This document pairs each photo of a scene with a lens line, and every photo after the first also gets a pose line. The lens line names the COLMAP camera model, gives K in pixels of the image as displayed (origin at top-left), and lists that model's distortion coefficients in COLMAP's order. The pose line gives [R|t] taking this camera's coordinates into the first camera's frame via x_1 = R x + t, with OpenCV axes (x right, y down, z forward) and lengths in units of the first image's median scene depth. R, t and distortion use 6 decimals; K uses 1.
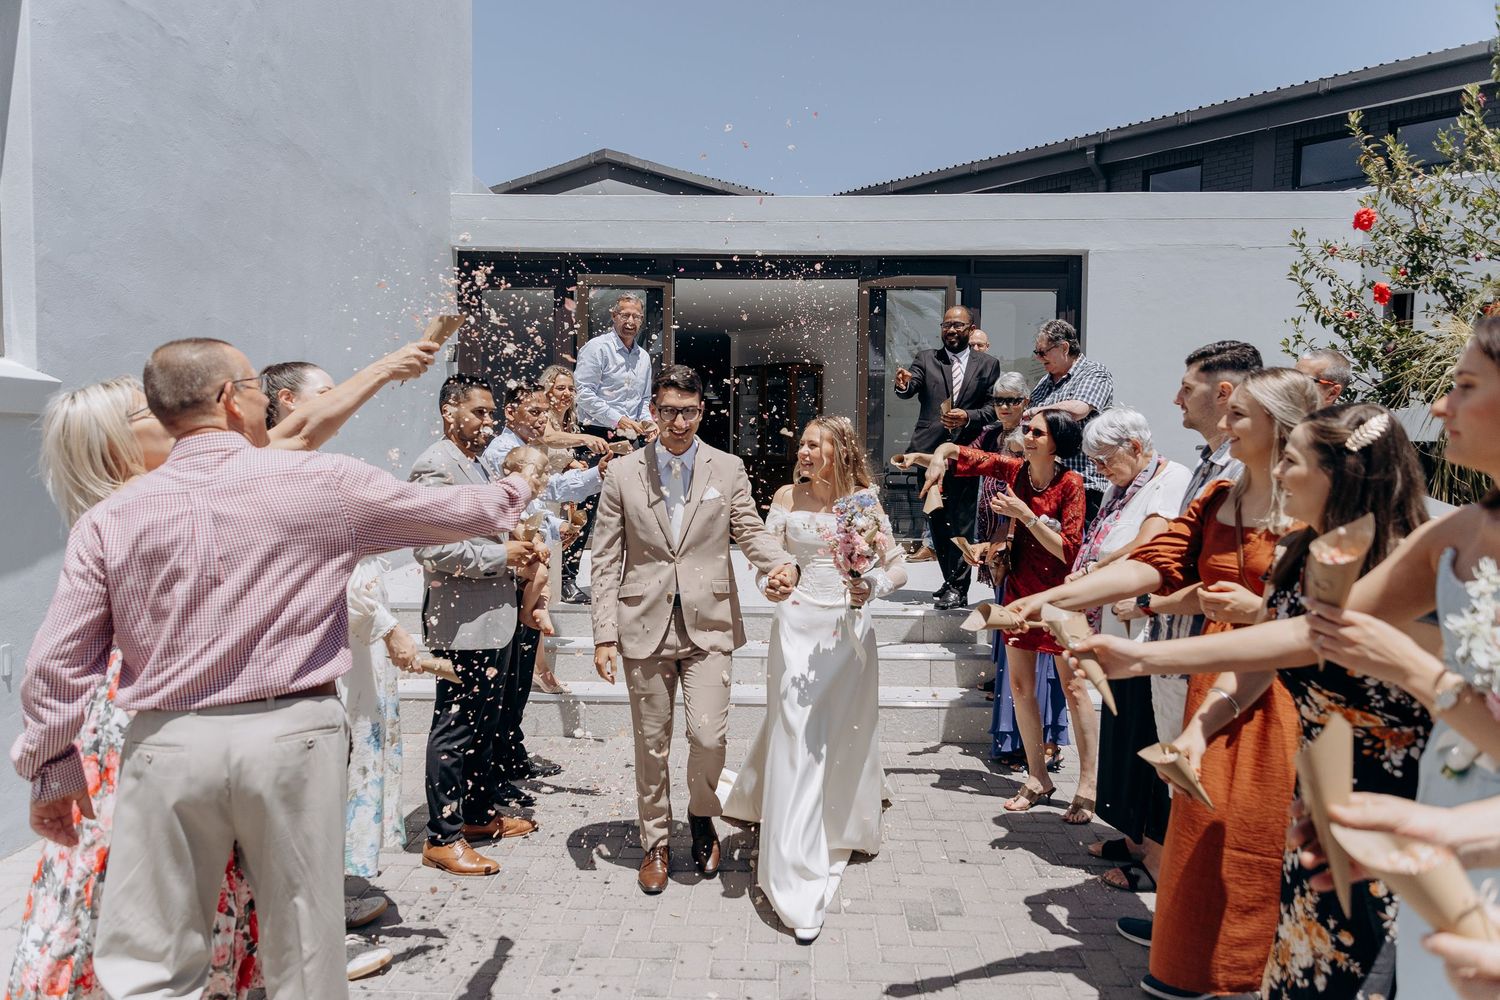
lens RADIAL K [[1031.9, 0, 754.6], [0, 1031.9, 495.4], [0, 0, 1]] dist [0.008122, -0.002146]
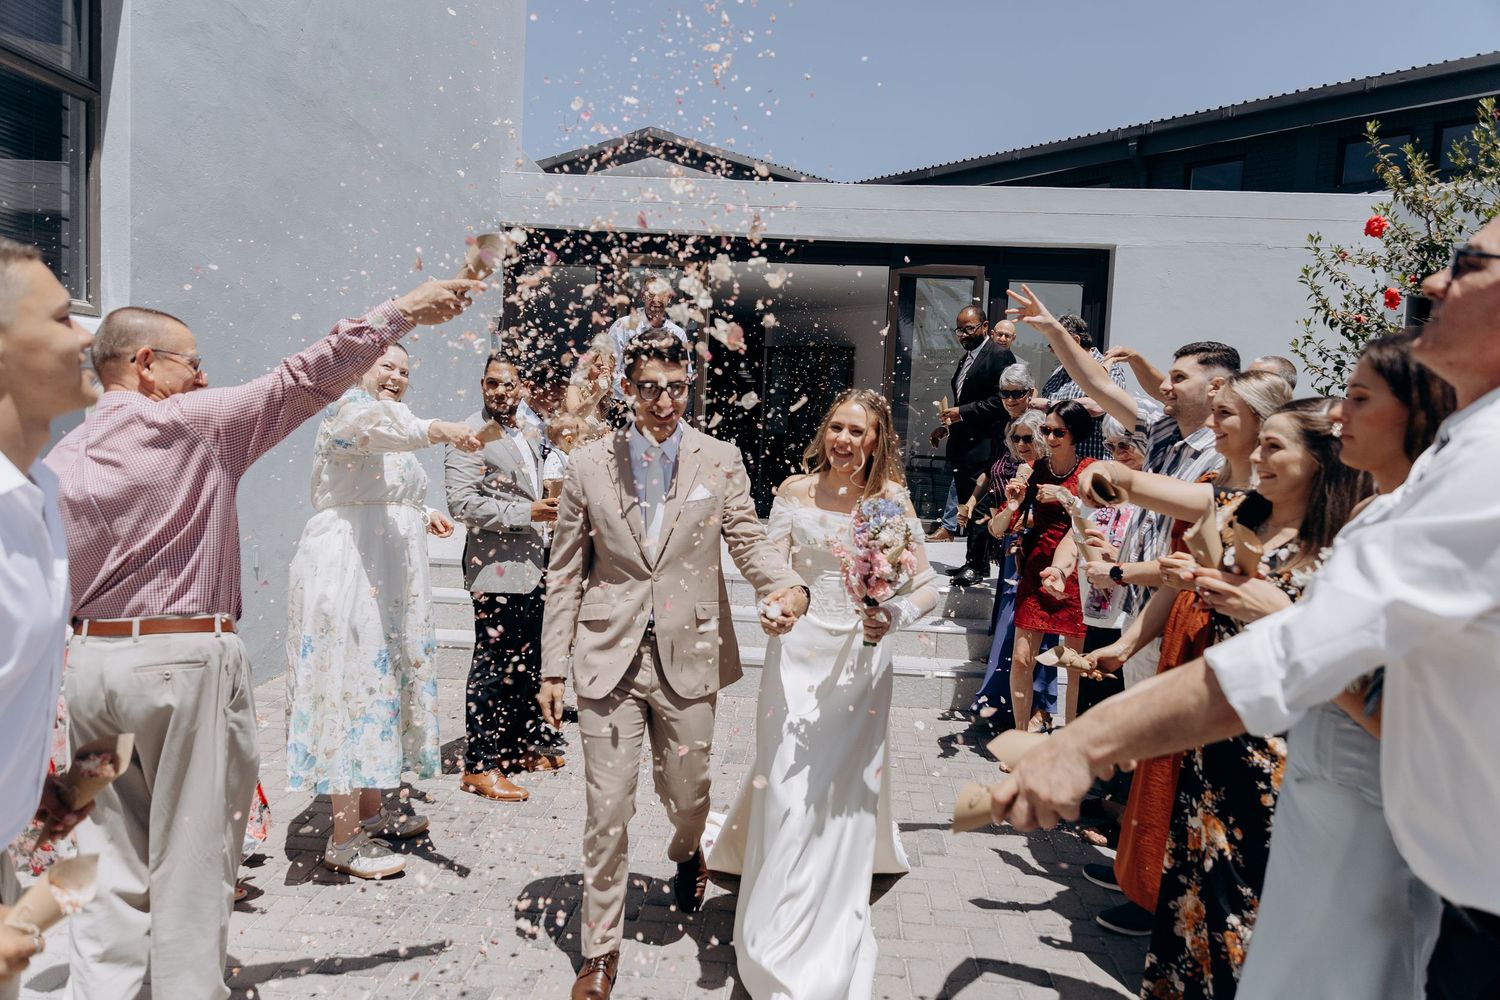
lens RADIAL K [[1031.9, 0, 753.9], [0, 1031.9, 499.6], [0, 0, 1]] dist [0.008122, -0.002146]
pose [[0.998691, 0.039303, -0.032748, 0.011712], [-0.038484, 0.998939, 0.025284, 0.003963], [0.033707, -0.023990, 0.999144, -0.060037]]
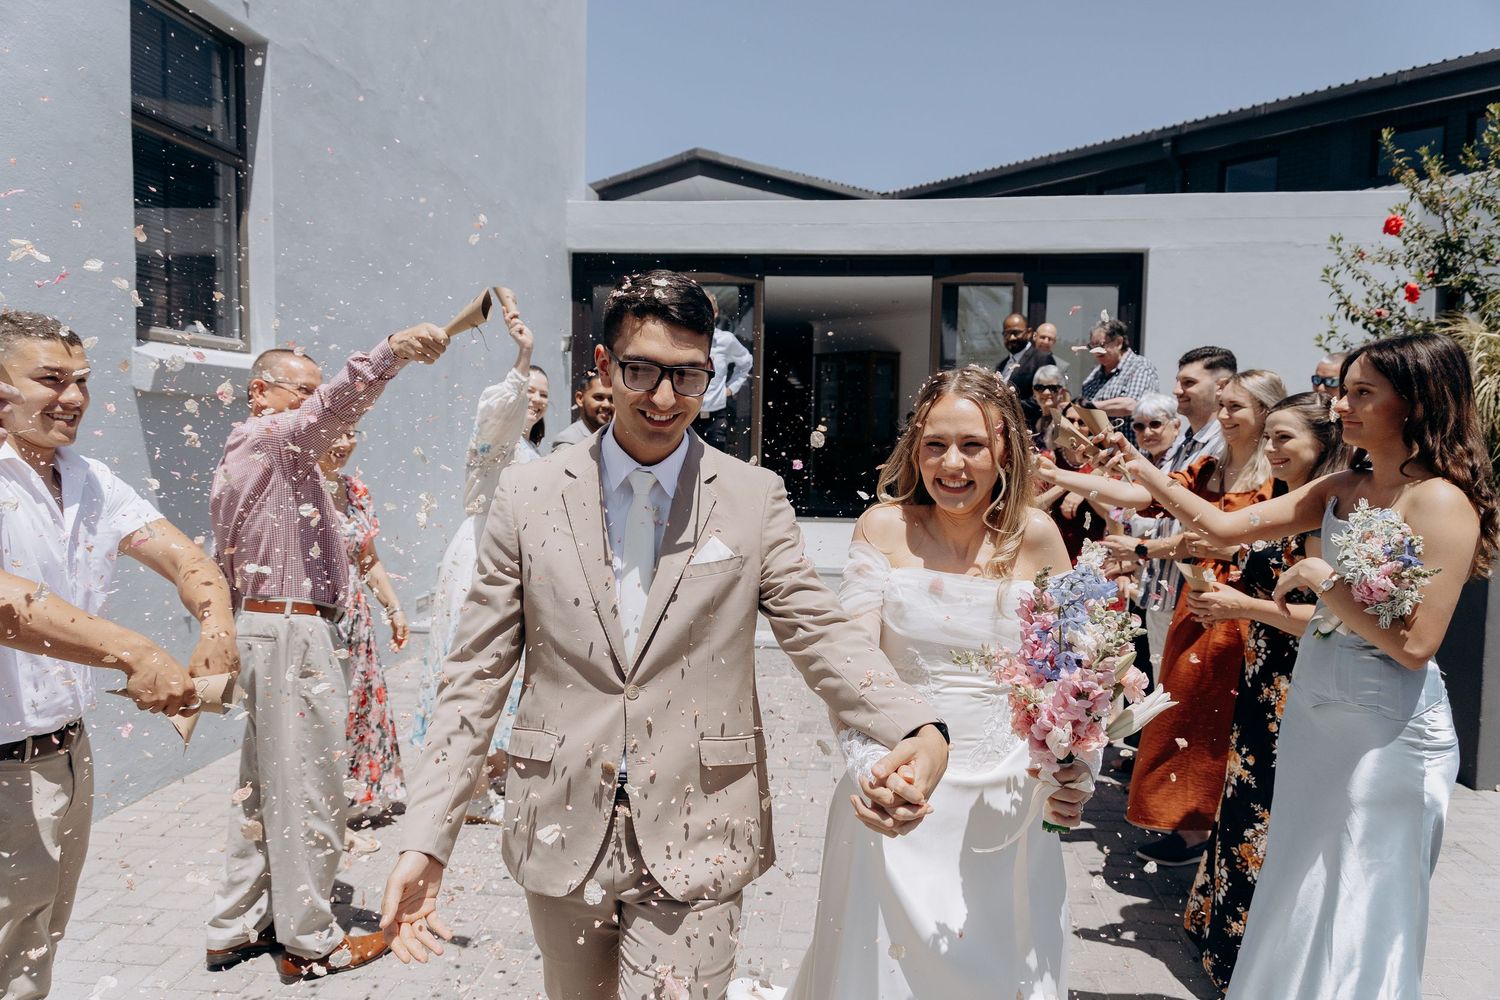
lens RADIAL K [[1031.9, 0, 751.3], [0, 1031.9, 504.8], [0, 0, 1]] dist [0.008122, -0.002146]
pose [[0.996950, 0.012504, -0.077033, -0.005188], [-0.010637, 0.999641, 0.024597, 0.009999], [0.077313, -0.023702, 0.996725, -0.157242]]
